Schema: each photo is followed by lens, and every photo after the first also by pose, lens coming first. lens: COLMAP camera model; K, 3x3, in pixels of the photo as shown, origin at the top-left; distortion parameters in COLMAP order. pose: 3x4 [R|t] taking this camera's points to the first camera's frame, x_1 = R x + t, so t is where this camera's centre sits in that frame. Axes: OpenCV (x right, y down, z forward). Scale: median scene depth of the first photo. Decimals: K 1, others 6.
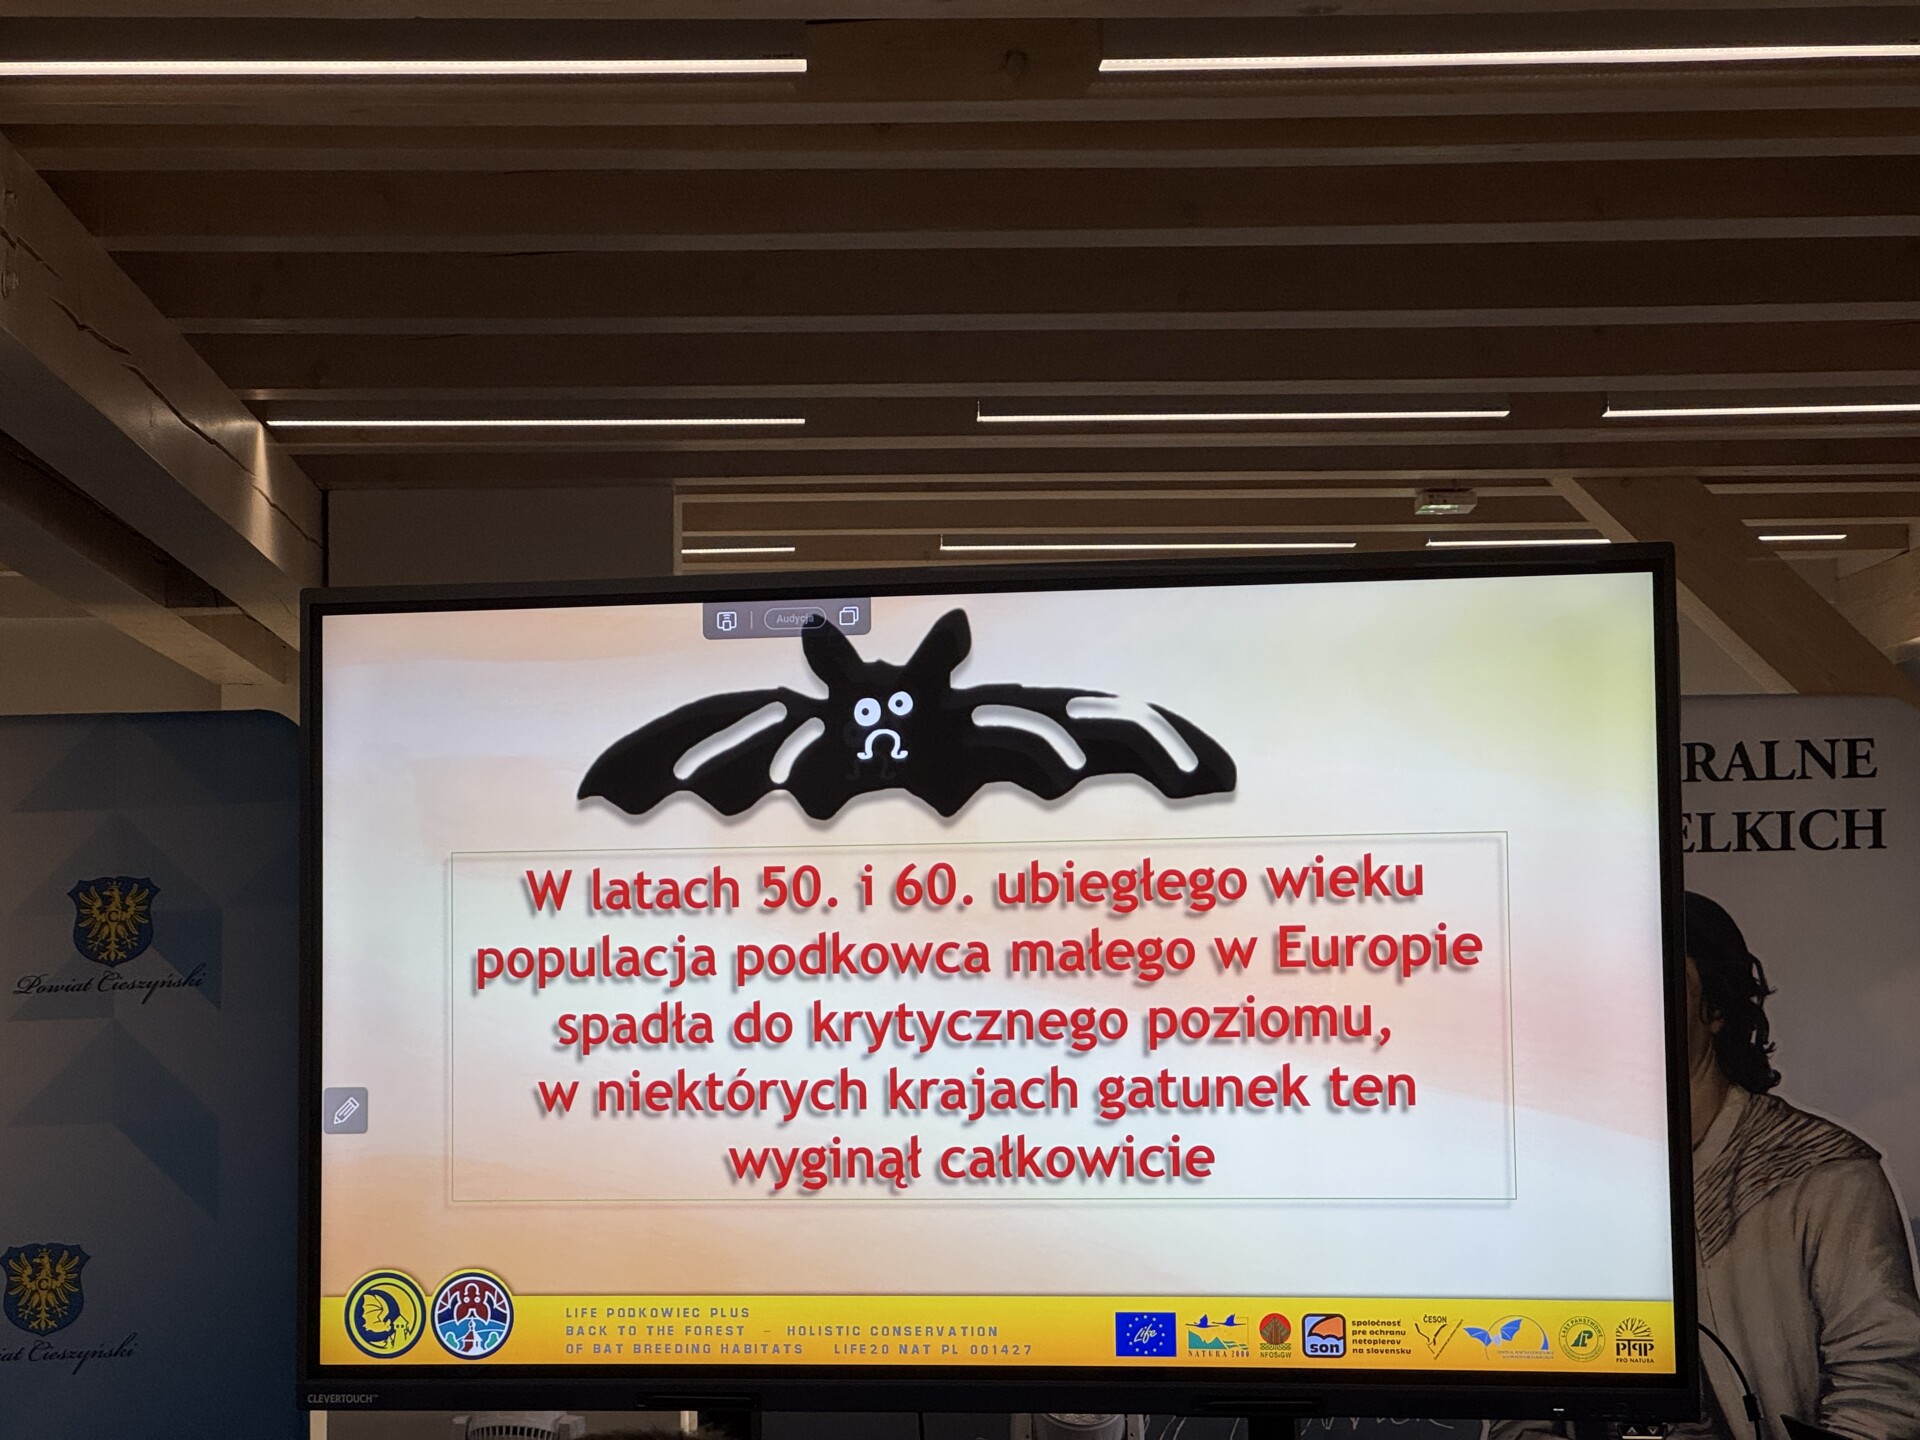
lens RADIAL K [[4280.2, 0, 904.8], [0, 4280.2, 712.6], [0, 0, 1]] dist [0.333138, -1.650358]
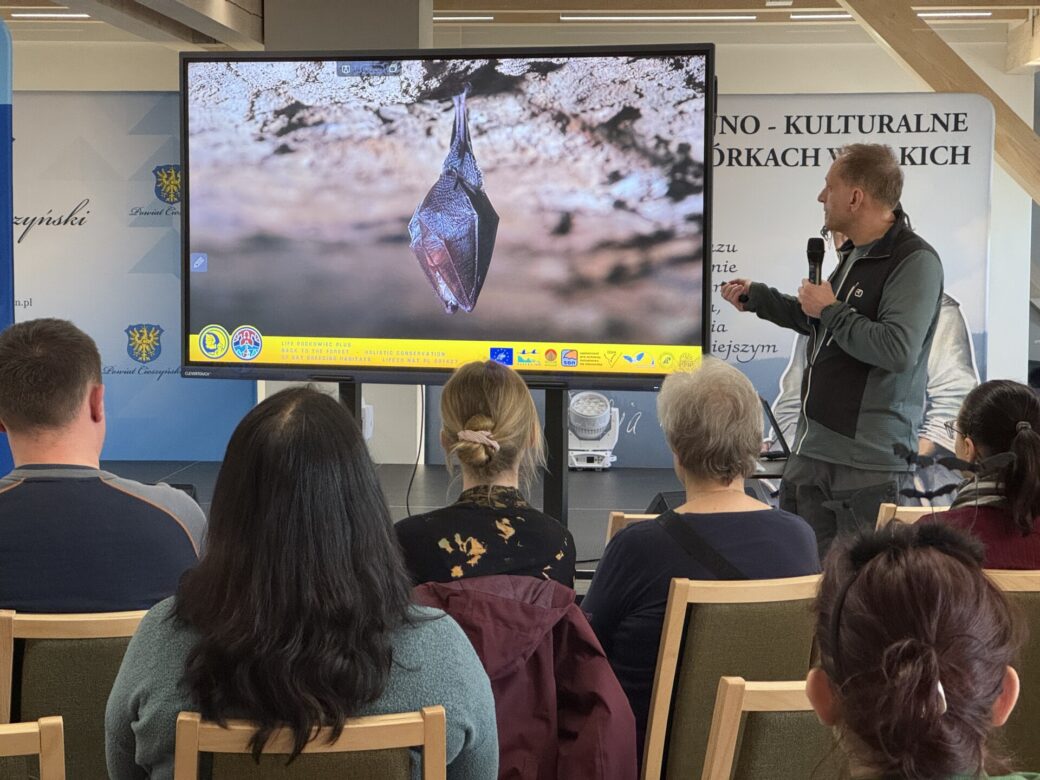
lens RADIAL K [[2318.4, 0, 490.1], [0, 2318.4, 386.0], [0, 0, 1]] dist [0.333138, -1.650358]
pose [[0.994379, 0.027029, -0.102371, 0.110929], [-0.013321, 0.991122, 0.132286, -0.011178], [0.105038, -0.130179, 0.985911, -0.204690]]
